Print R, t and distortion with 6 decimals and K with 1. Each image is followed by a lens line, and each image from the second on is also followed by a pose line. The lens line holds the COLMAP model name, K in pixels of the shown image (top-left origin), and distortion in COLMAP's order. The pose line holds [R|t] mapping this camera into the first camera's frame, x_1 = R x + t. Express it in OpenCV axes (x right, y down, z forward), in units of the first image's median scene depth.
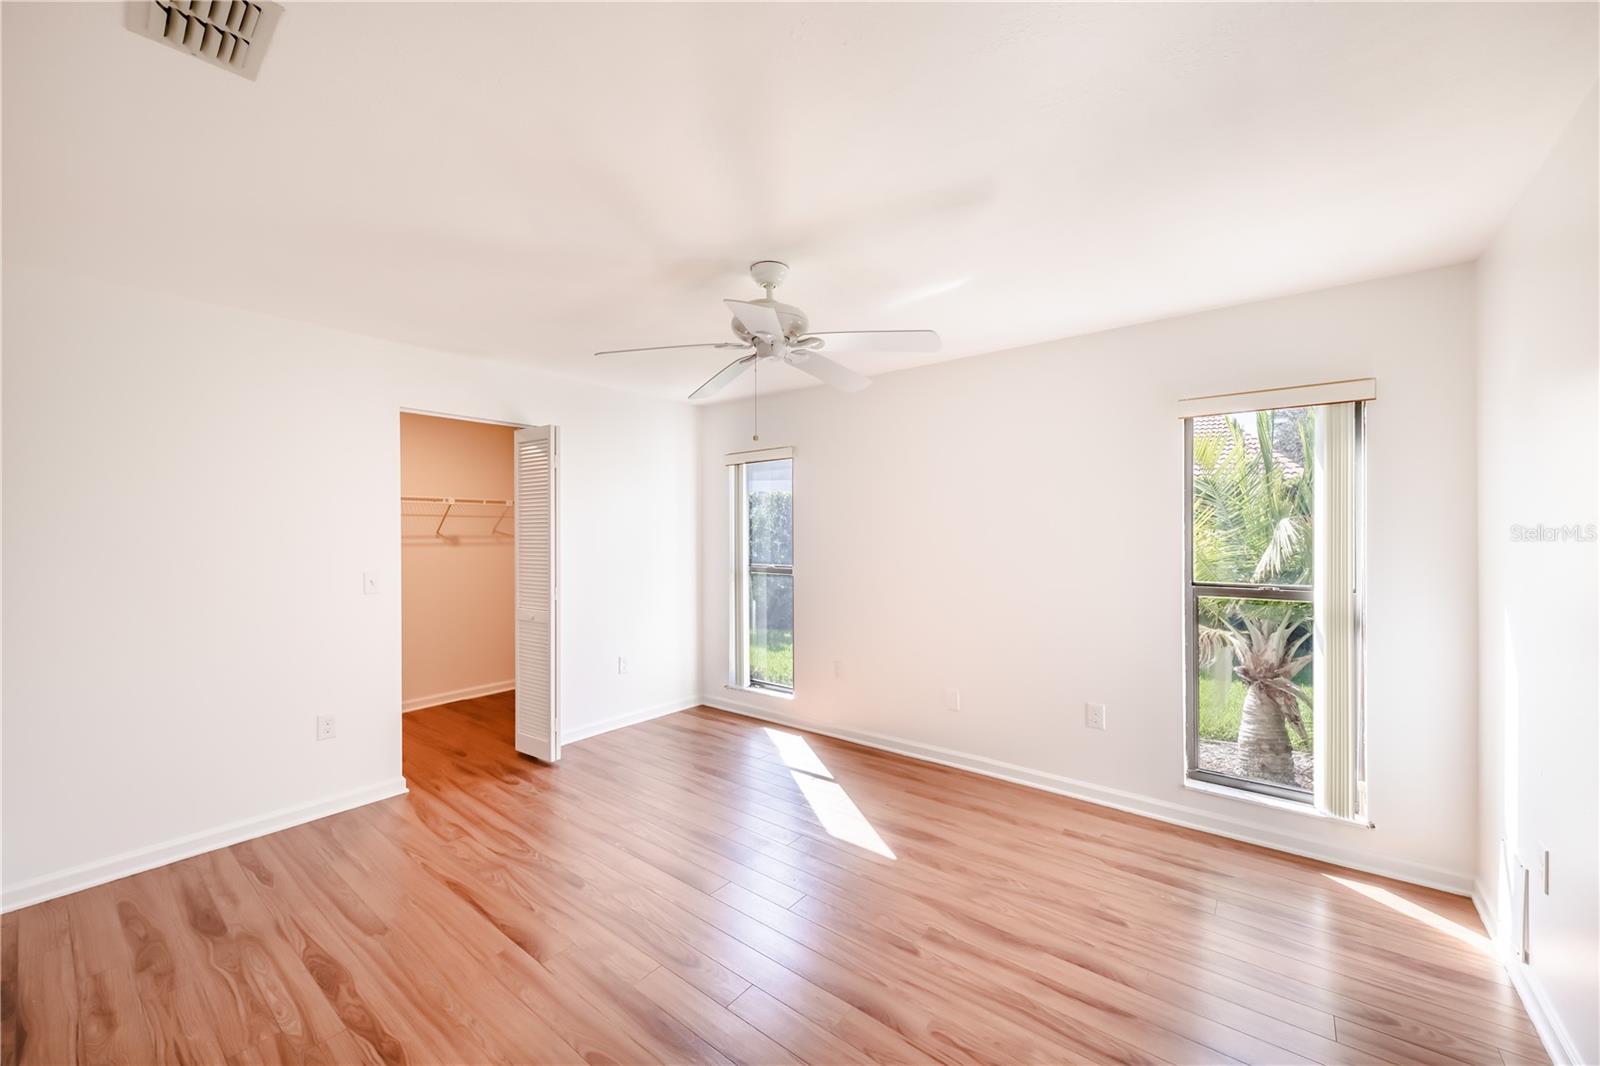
lens RADIAL K [[616.1, 0, 800.7], [0, 616.1, 523.7], [0, 0, 1]] dist [0.016324, -0.007498]
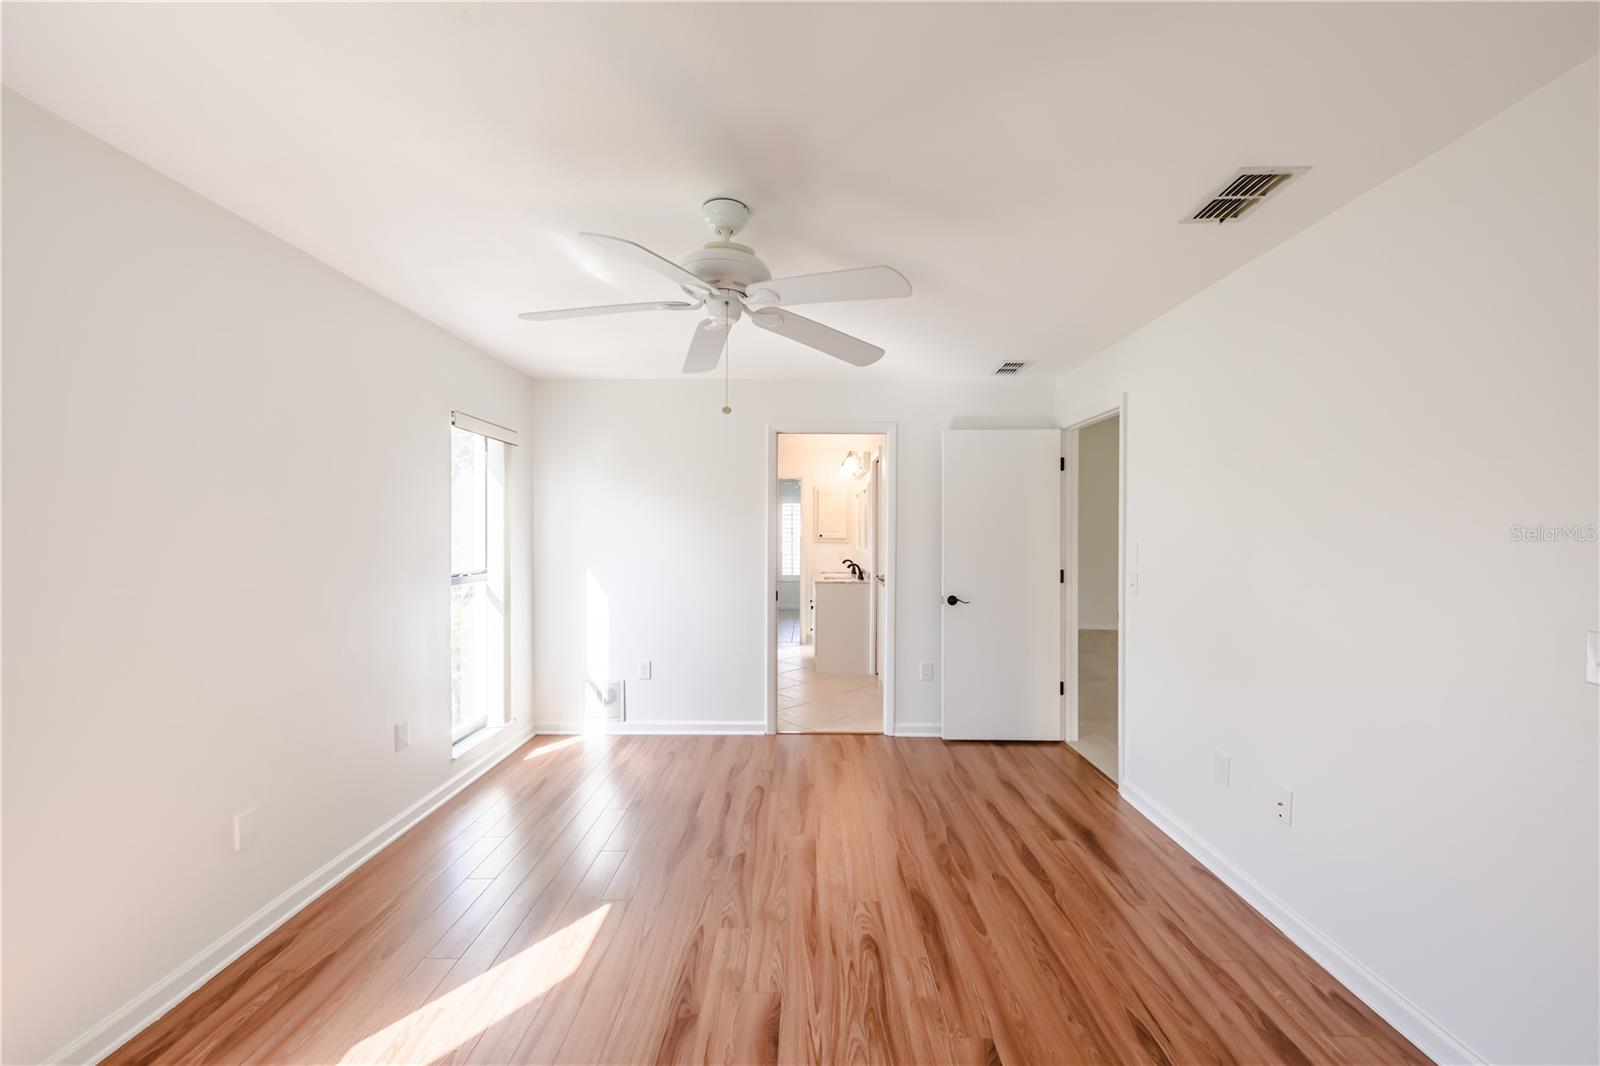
lens RADIAL K [[616.1, 0, 800.7], [0, 616.1, 523.7], [0, 0, 1]] dist [0.016324, -0.007498]
pose [[-0.604709, 0.009521, 0.796390, -0.904033], [-0.001792, 0.999910, -0.013314, 0.020609], [-0.796445, -0.009478, -0.604637, 1.660887]]
